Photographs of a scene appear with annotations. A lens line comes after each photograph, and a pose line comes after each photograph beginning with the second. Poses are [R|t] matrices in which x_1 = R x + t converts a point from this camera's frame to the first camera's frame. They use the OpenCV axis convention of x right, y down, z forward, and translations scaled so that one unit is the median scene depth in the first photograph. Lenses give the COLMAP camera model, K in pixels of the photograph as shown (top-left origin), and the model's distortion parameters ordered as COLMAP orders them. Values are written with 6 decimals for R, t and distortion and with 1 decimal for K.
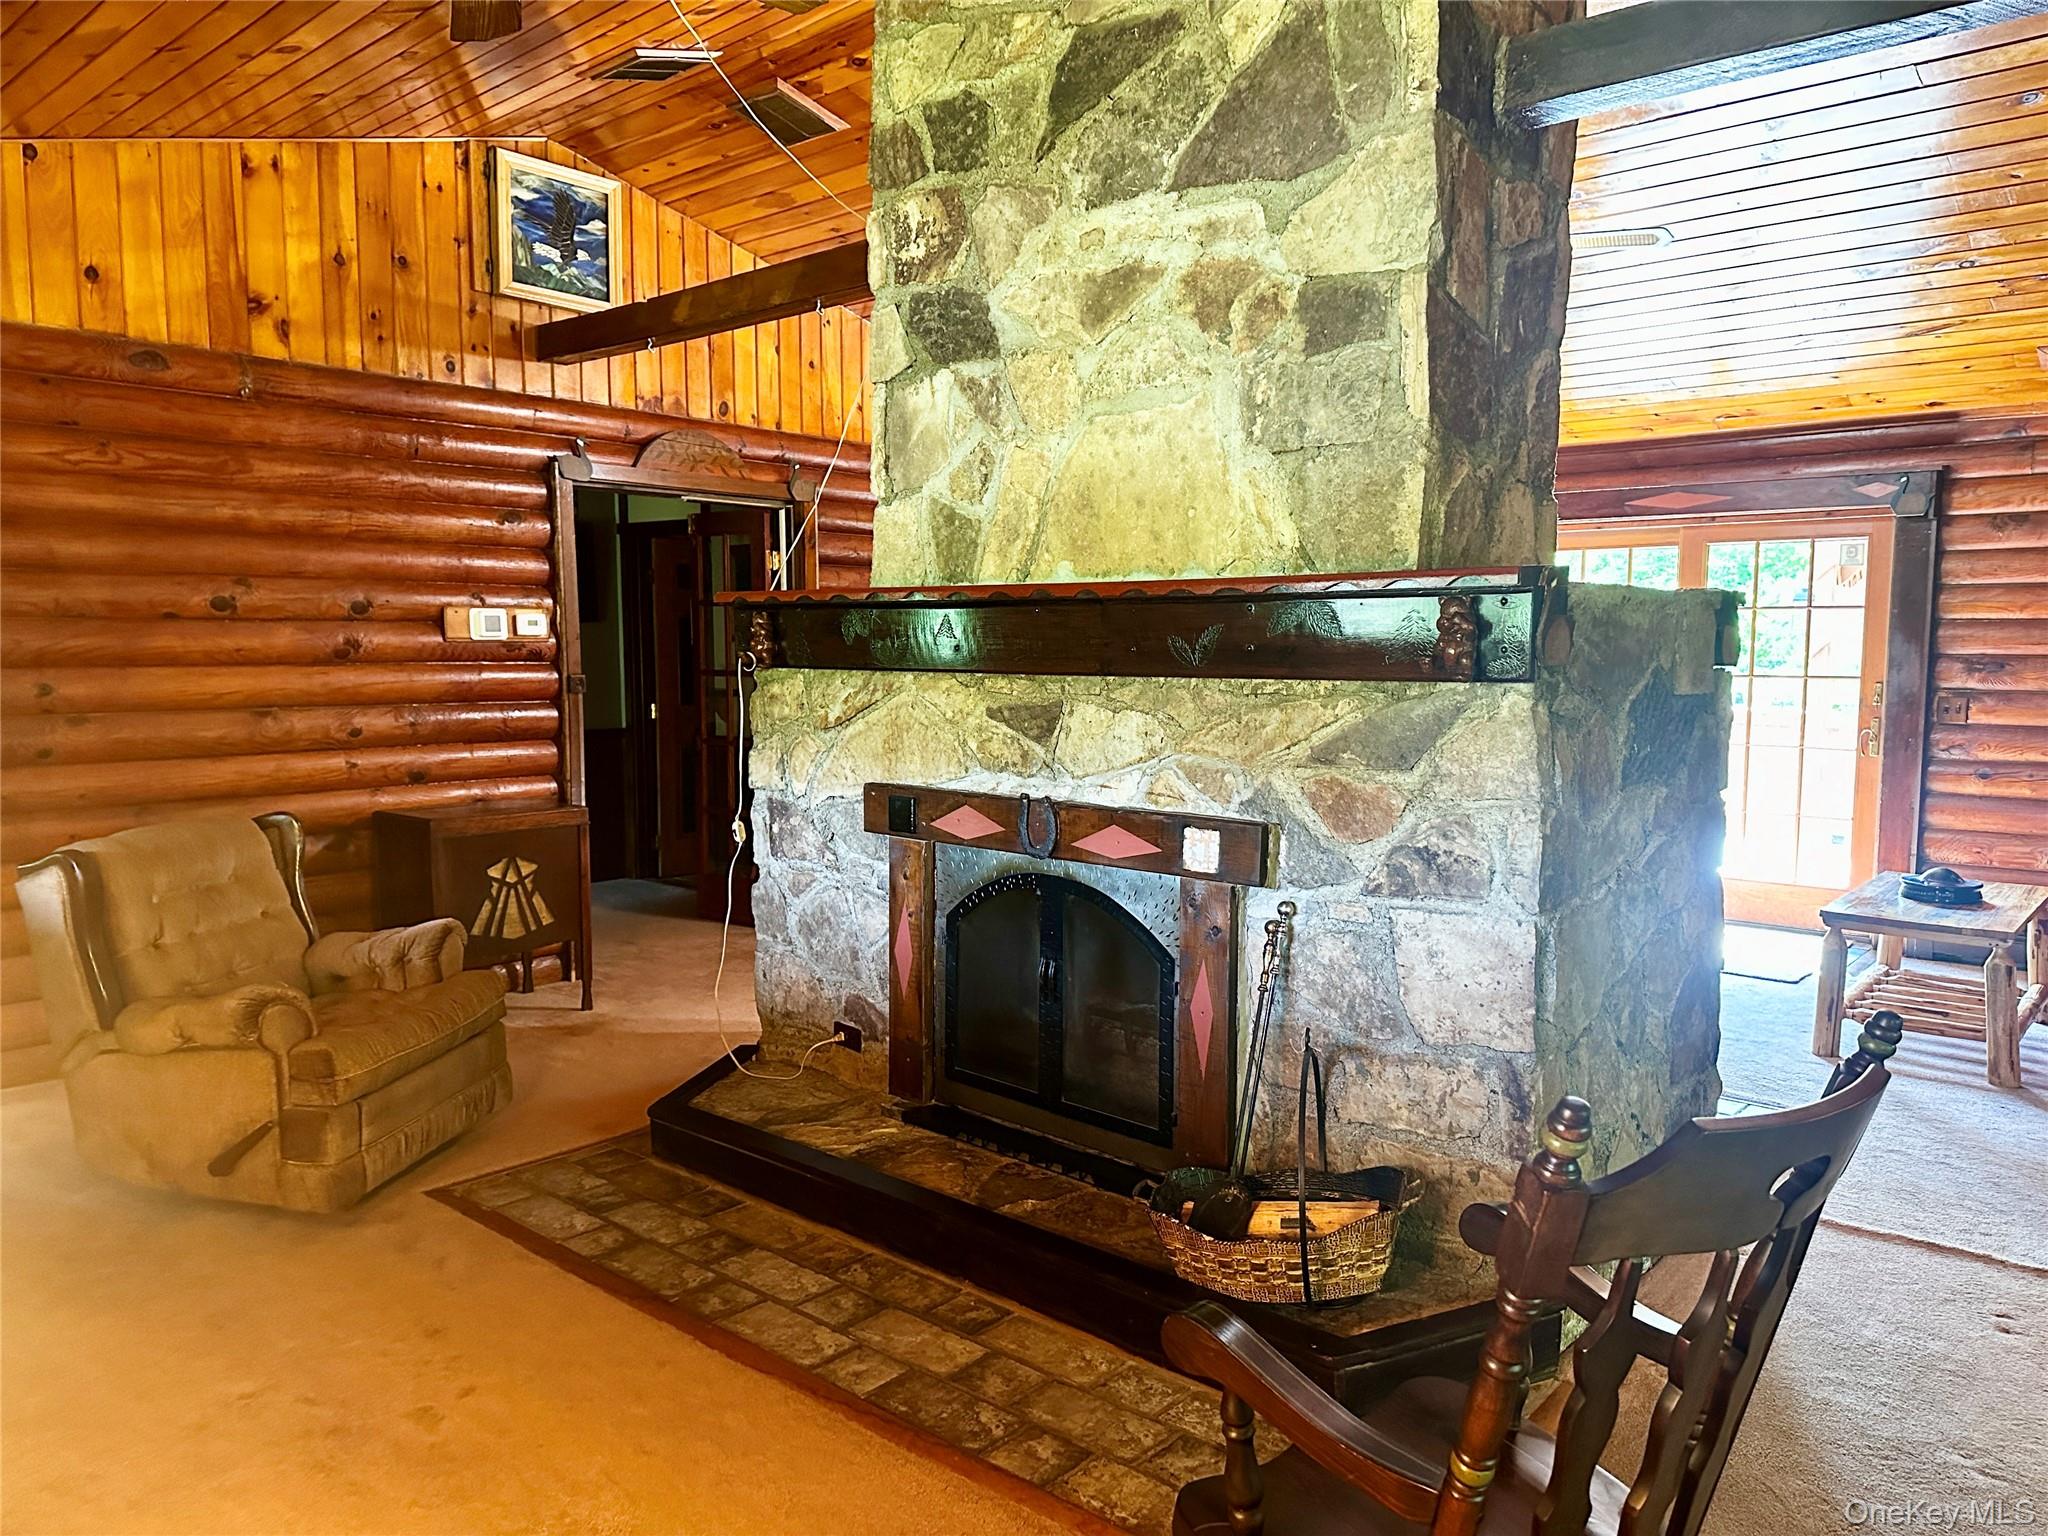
lens RADIAL K [[1425.6, 0, 1030.4], [0, 1425.6, 771.1], [0, 0, 1]] dist [0.113614, -0.162615]
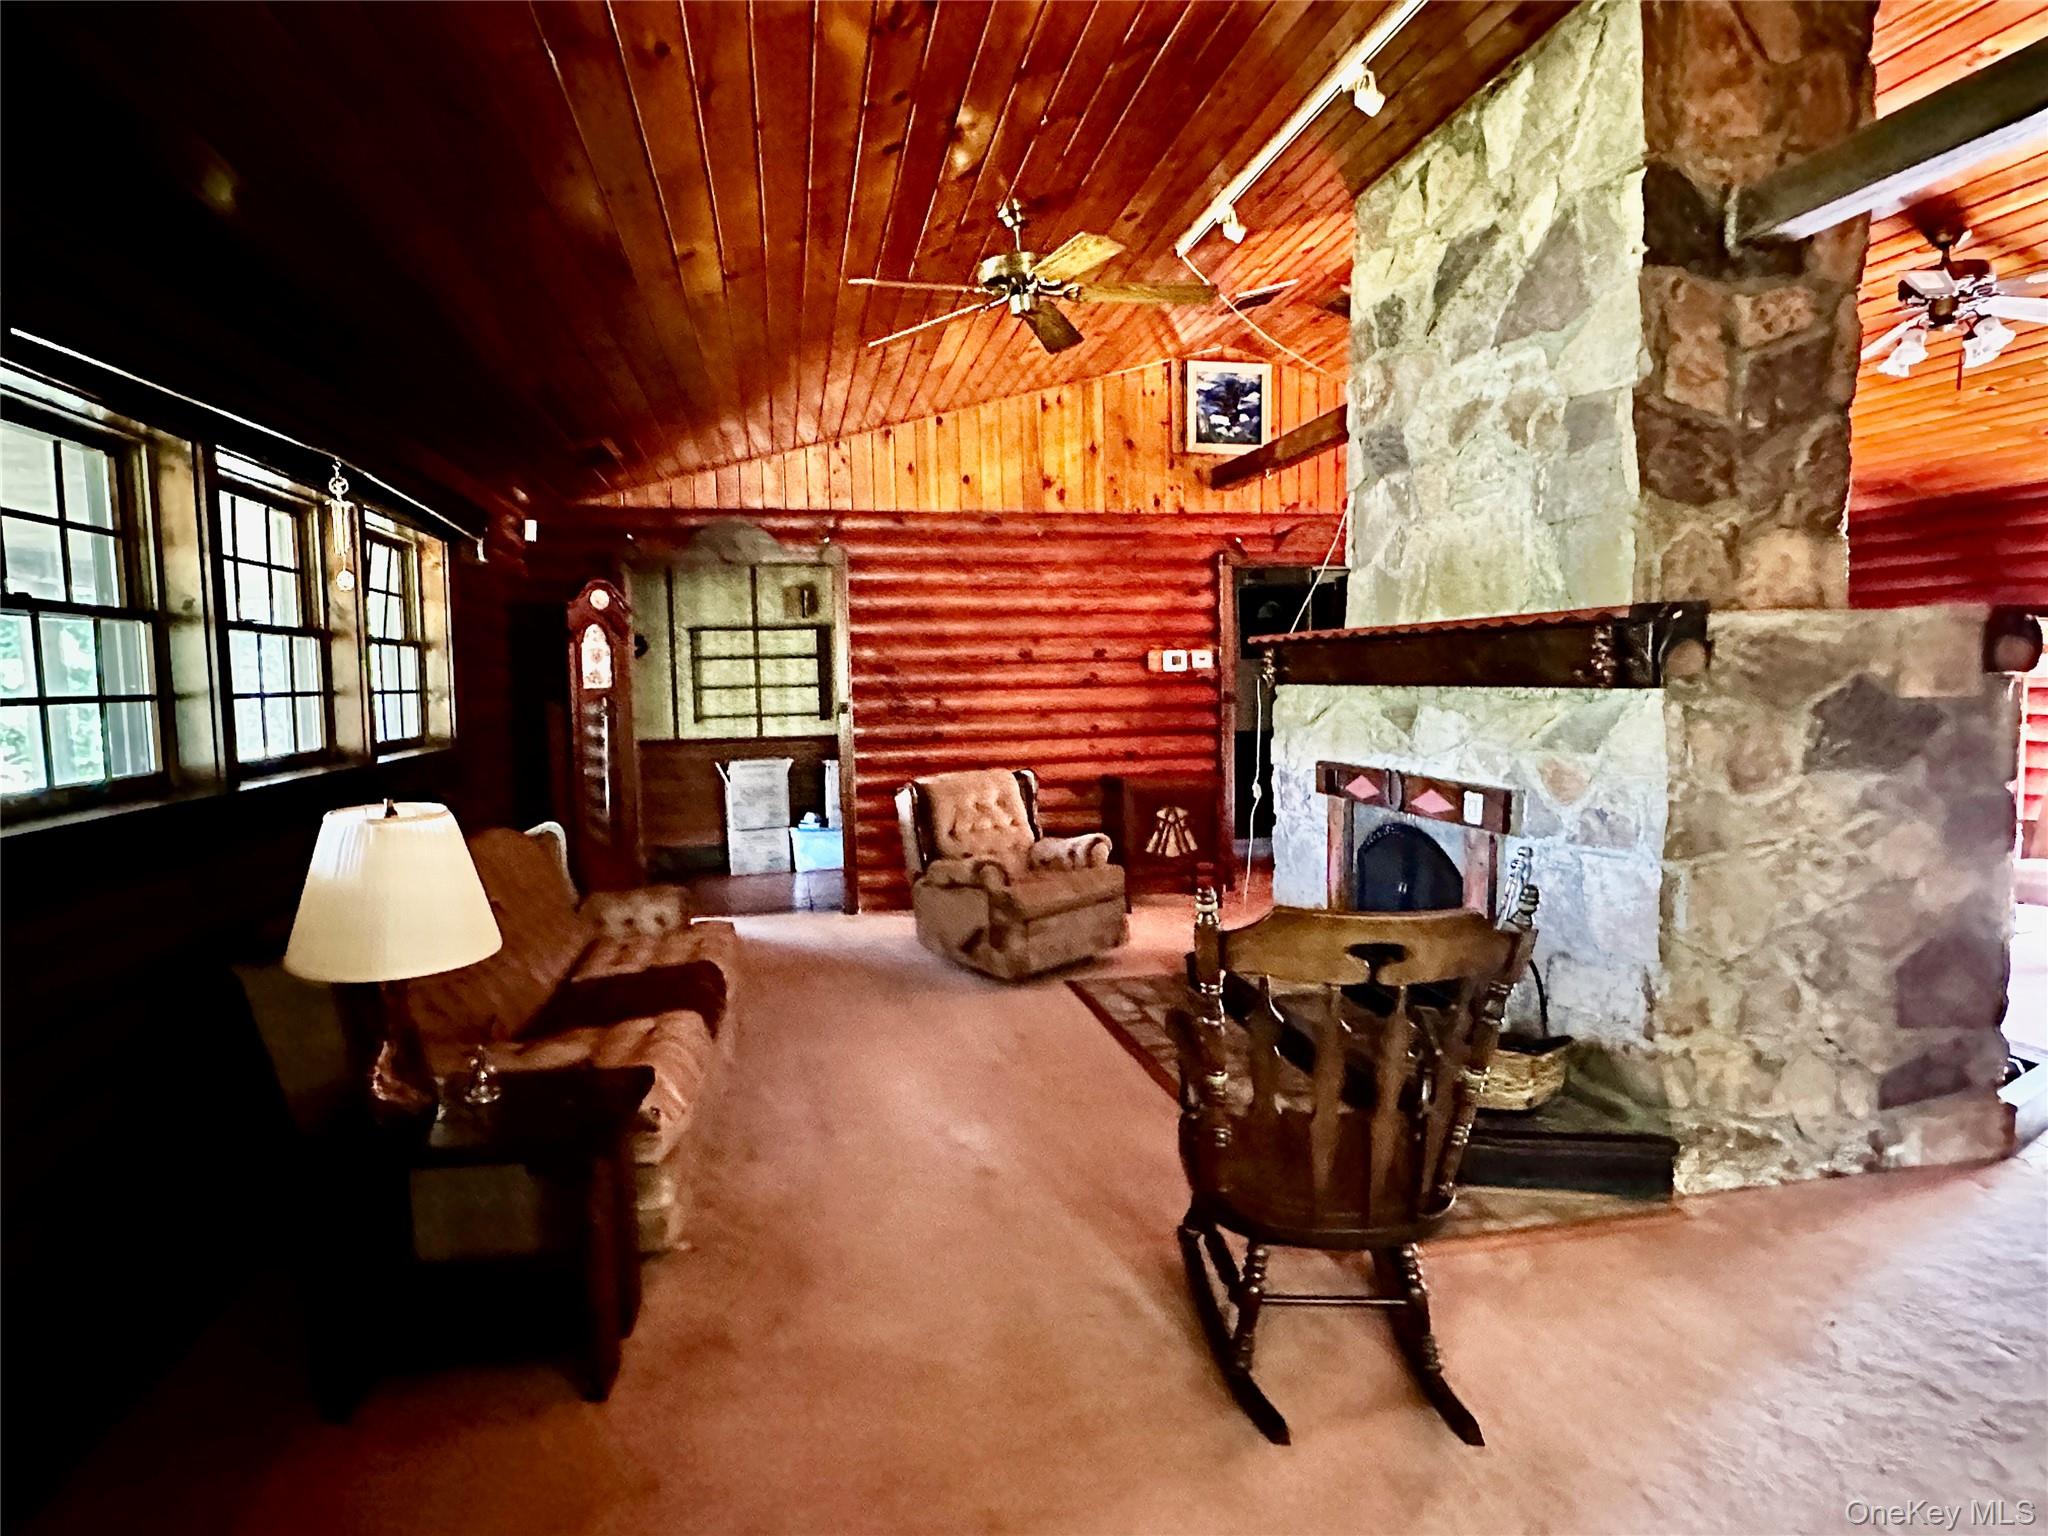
lens RADIAL K [[1154.8, 0, 1033.3], [0, 1154.8, 778.7], [0, 0, 1]] dist [-0.000381, -0.002649]
pose [[0.799837, 0.034122, -0.599246, 0.378222], [-0.029839, 0.999409, 0.017080, 0.016225], [0.599475, 0.004220, 0.800382, -0.157470]]
